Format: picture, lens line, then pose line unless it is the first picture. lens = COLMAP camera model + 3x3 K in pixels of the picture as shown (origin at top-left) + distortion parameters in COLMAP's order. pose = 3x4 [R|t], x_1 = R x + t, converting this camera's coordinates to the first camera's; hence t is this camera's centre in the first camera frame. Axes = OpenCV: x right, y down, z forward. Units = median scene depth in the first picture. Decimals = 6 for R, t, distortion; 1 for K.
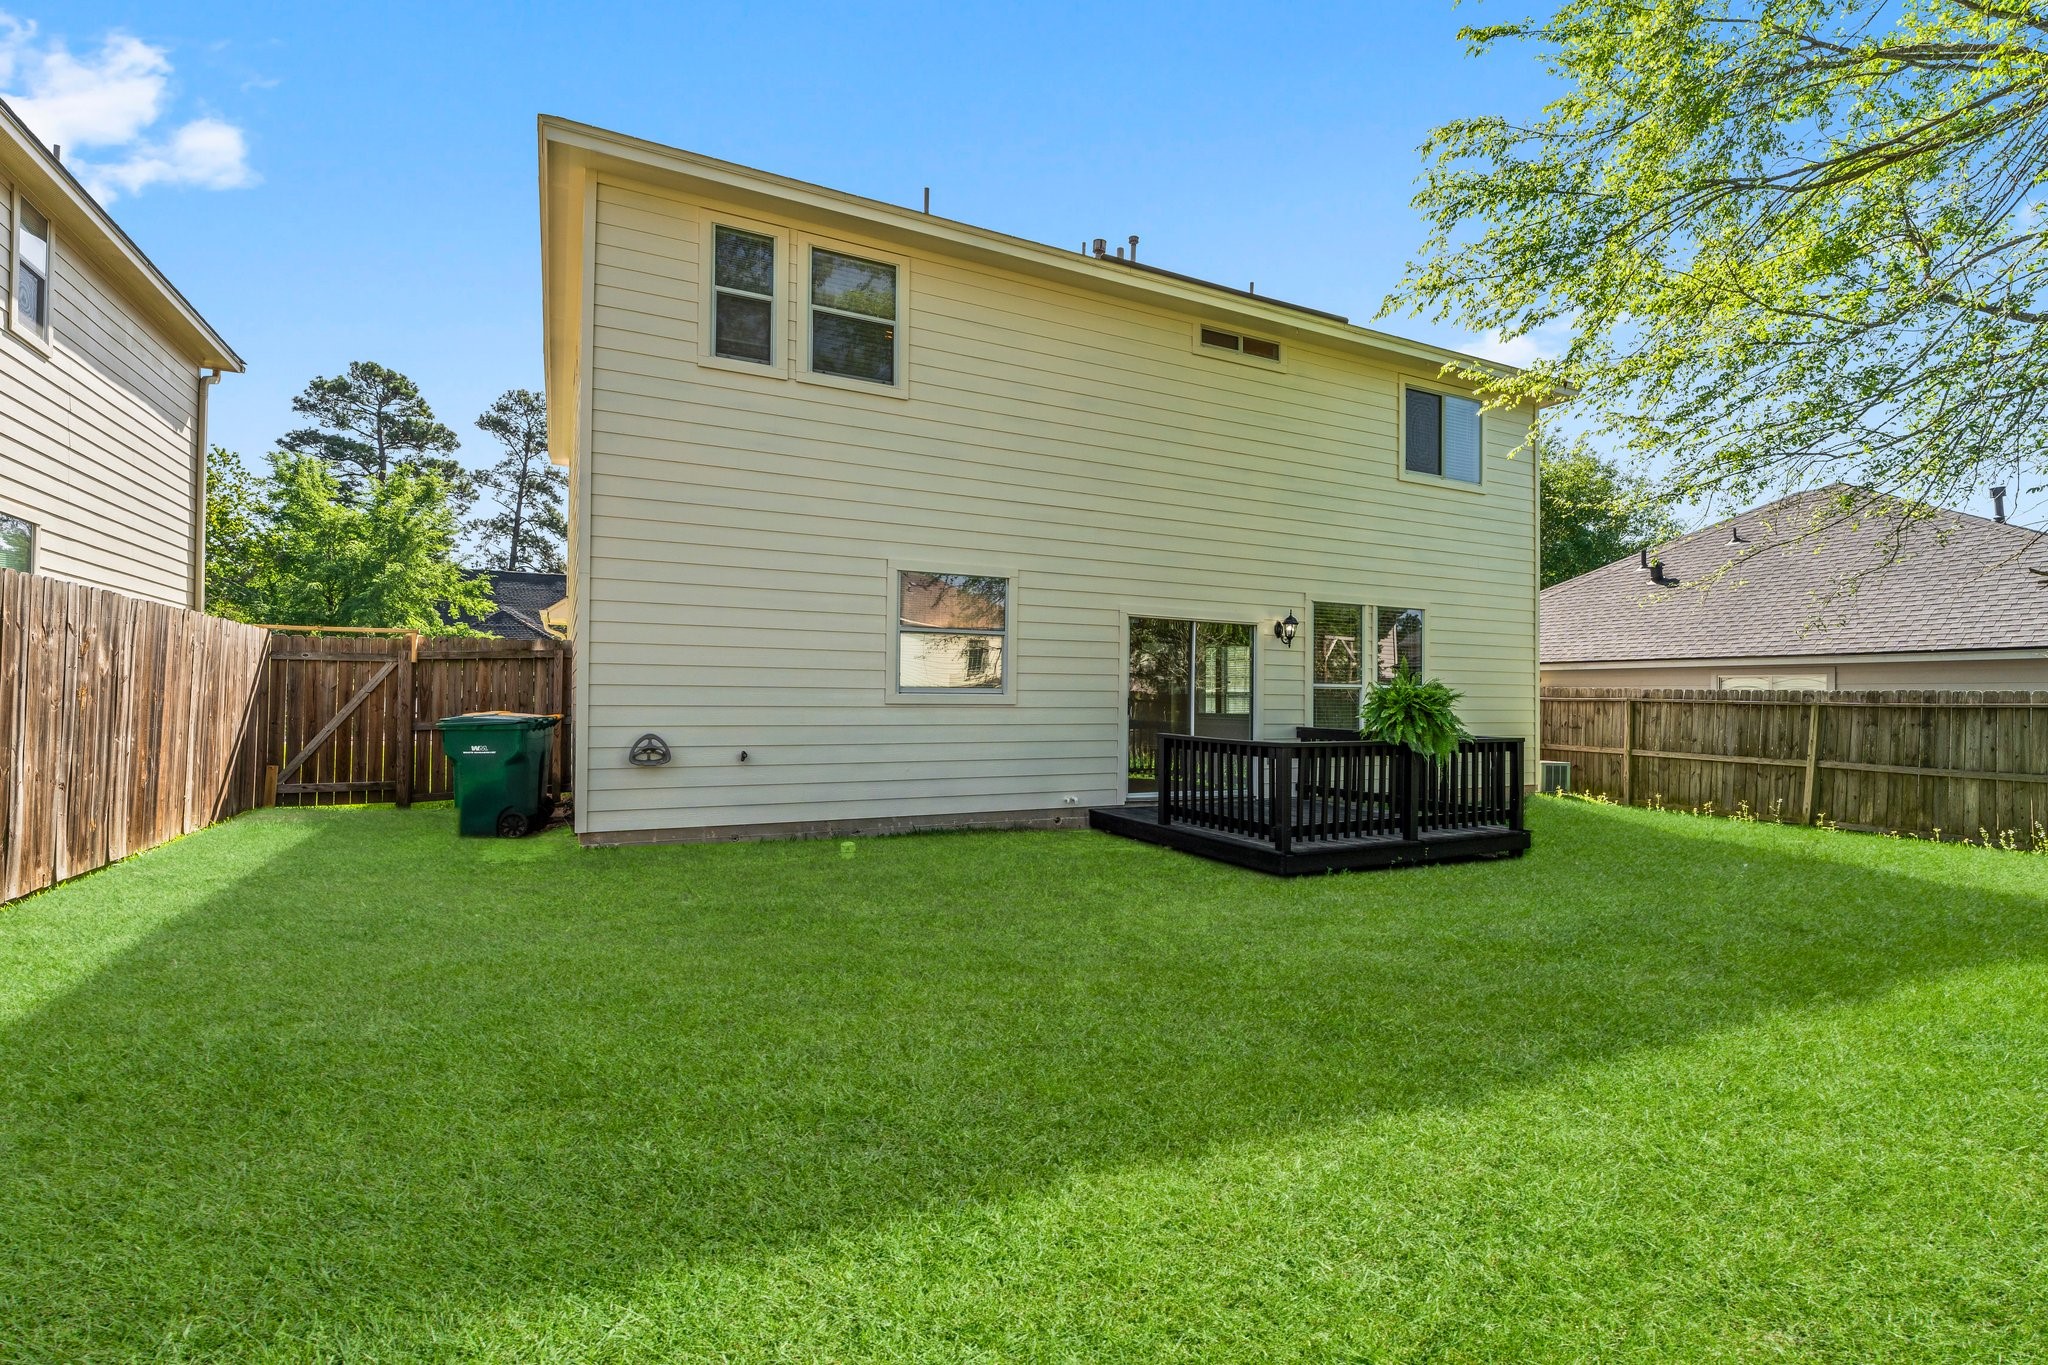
lens RADIAL K [[955.0, 0, 1037.9], [0, 955.0, 680.5], [0, 0, 1]] dist [0.005347, -0.000029]
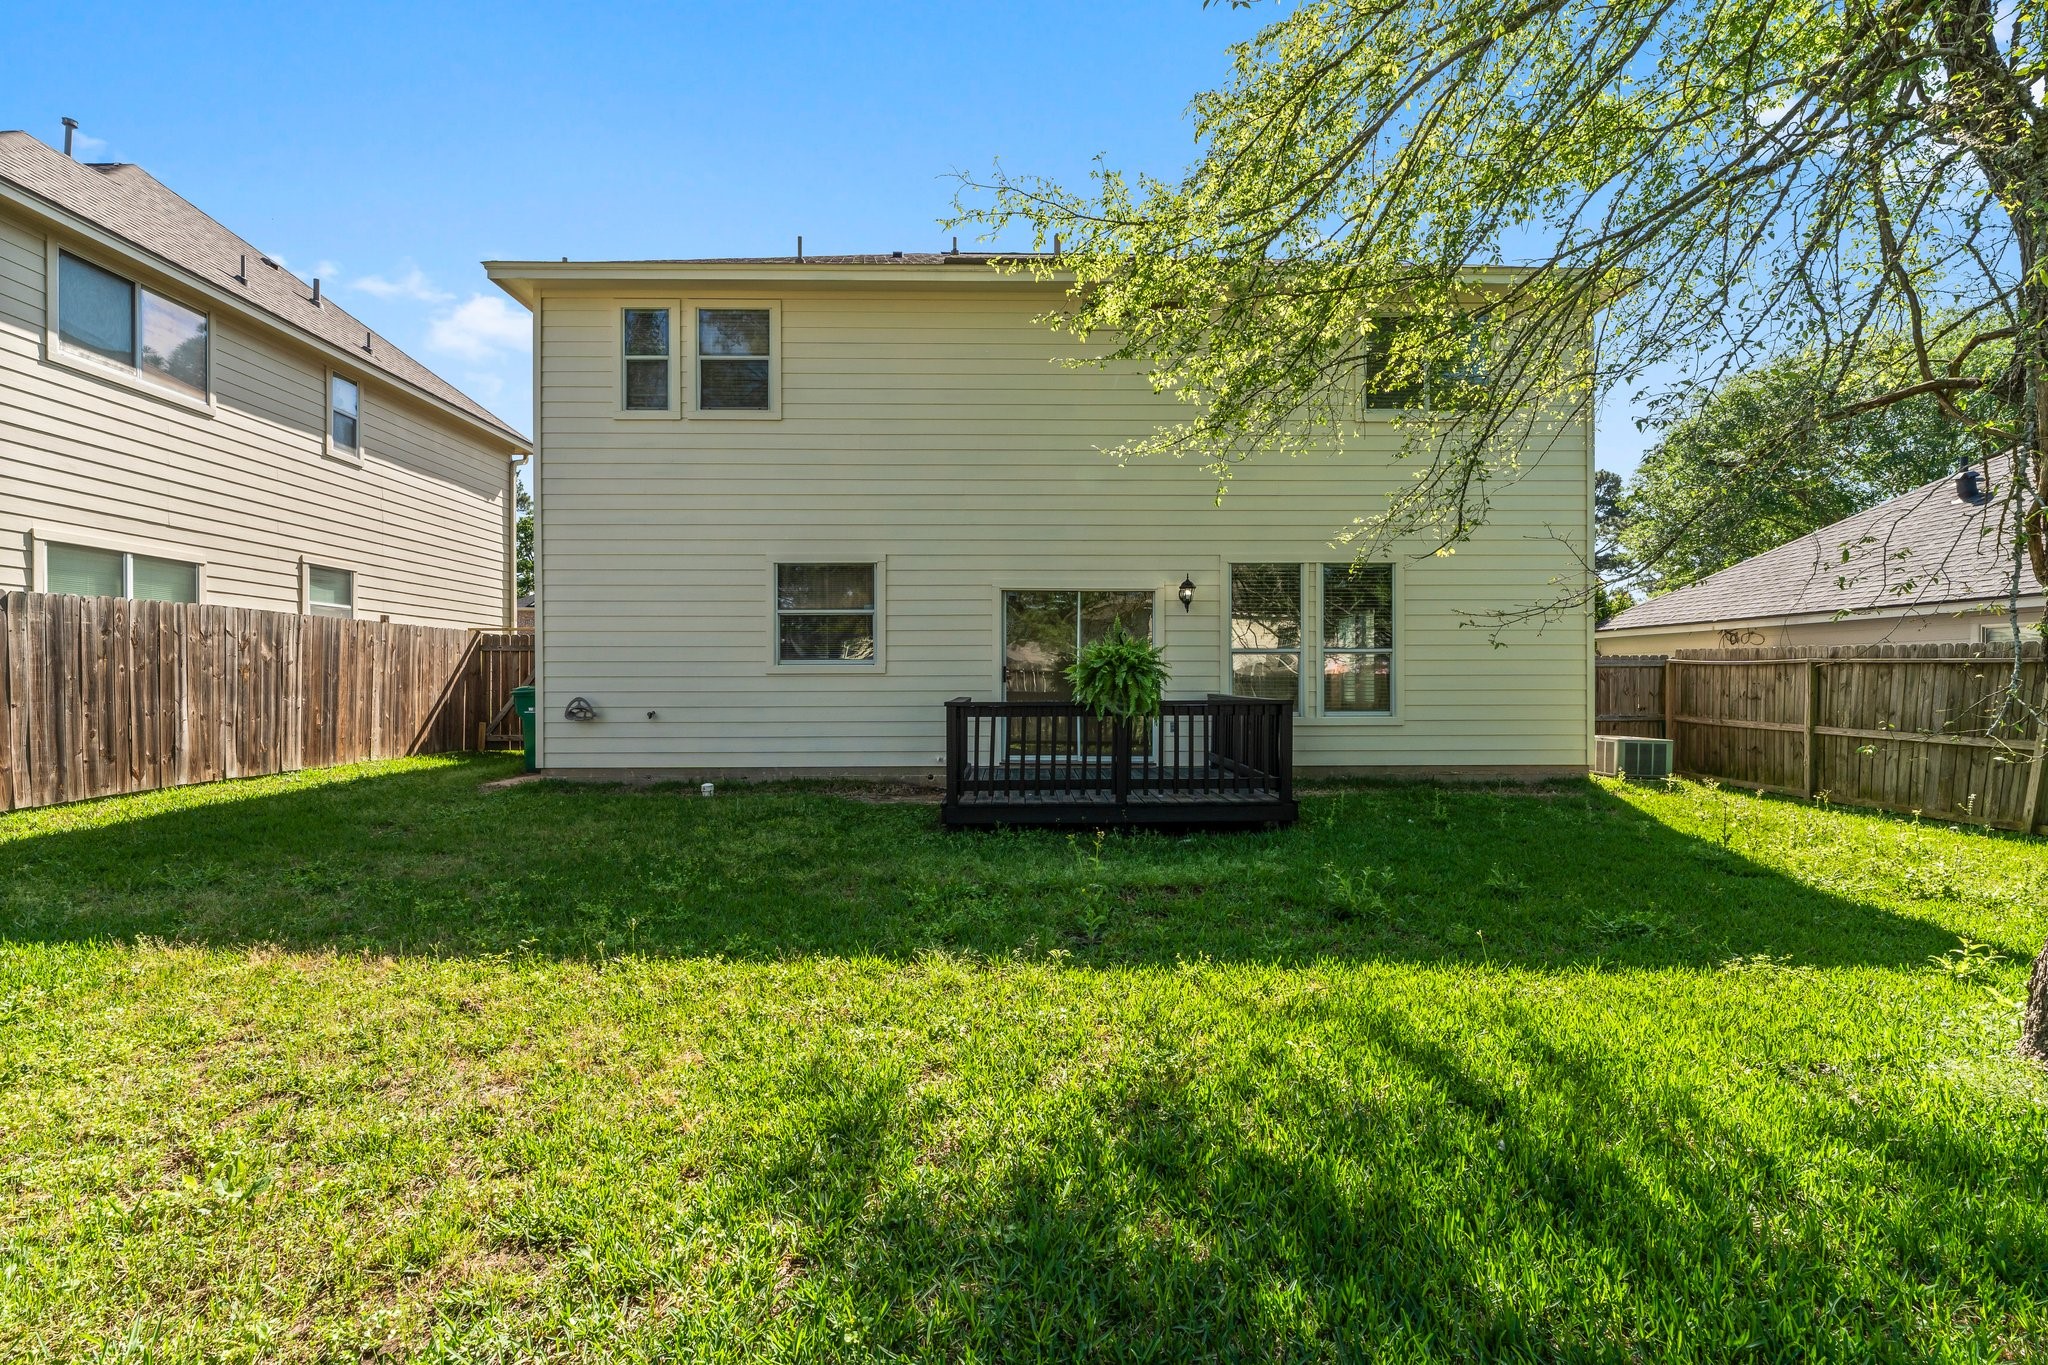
lens RADIAL K [[955.0, 0, 1030.1], [0, 955.0, 680.8], [0, 0, 1]] dist [0.005347, -0.000029]
pose [[0.892281, -0.011915, -0.451323, 0.628915], [0.019320, 0.999744, 0.011804, 0.023072], [0.451067, -0.019252, 0.892282, 0.061207]]
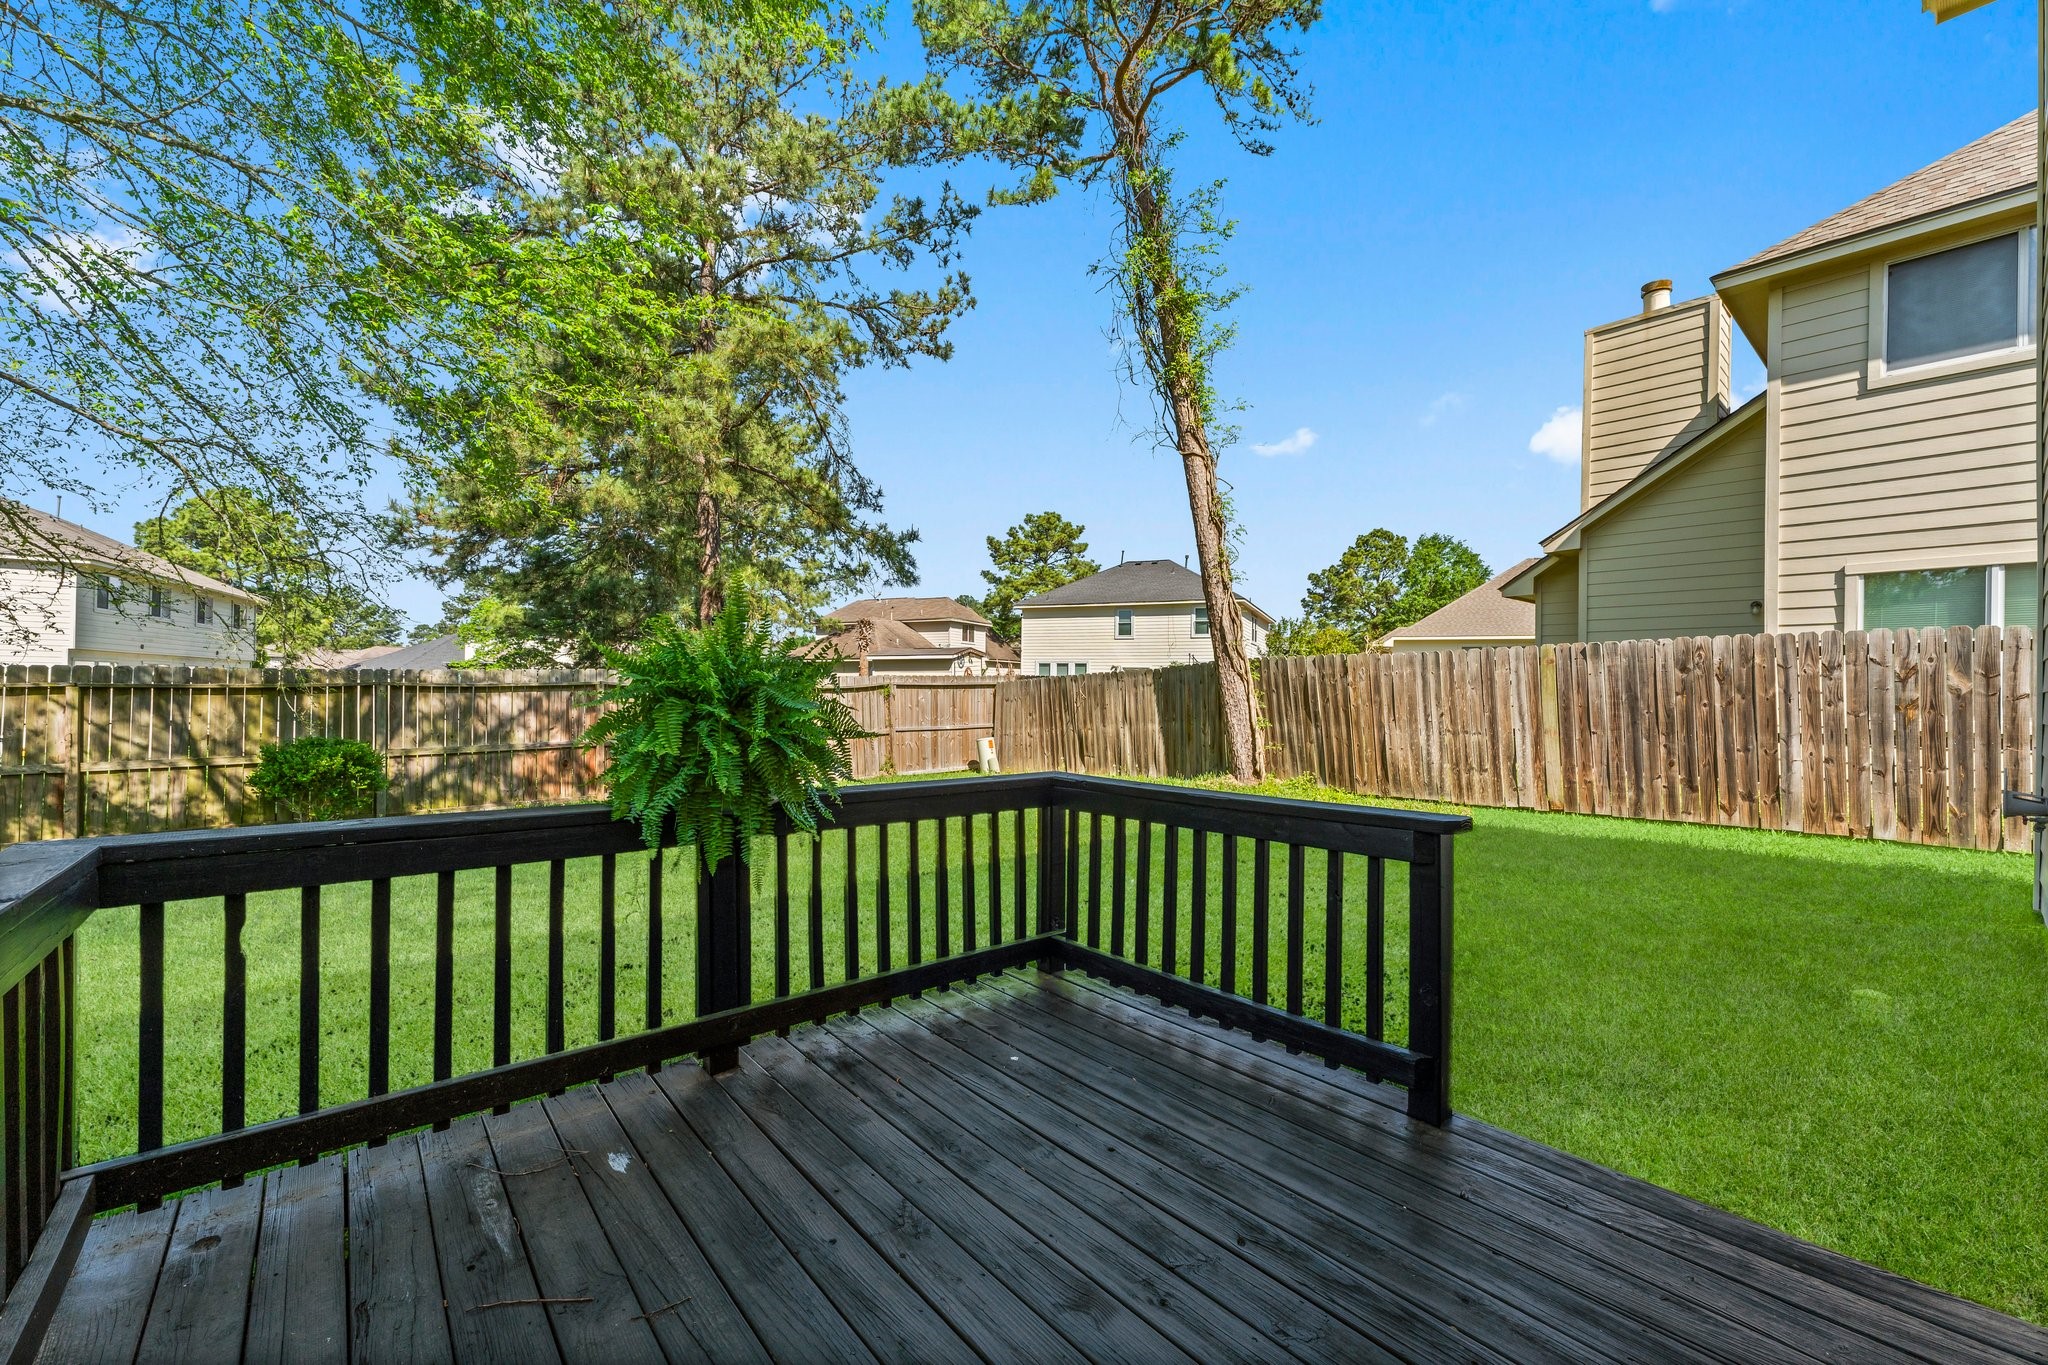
lens RADIAL K [[817.8, 0, 1023.0], [0, 817.8, 679.0], [0, 0, 1]] dist [0.000033, 0.000208]
pose [[-0.974163, -0.026157, -0.224325, 0.294239], [-0.018169, 0.999128, -0.037601, 0.023923], [0.225113, -0.032554, -0.973789, 1.118858]]
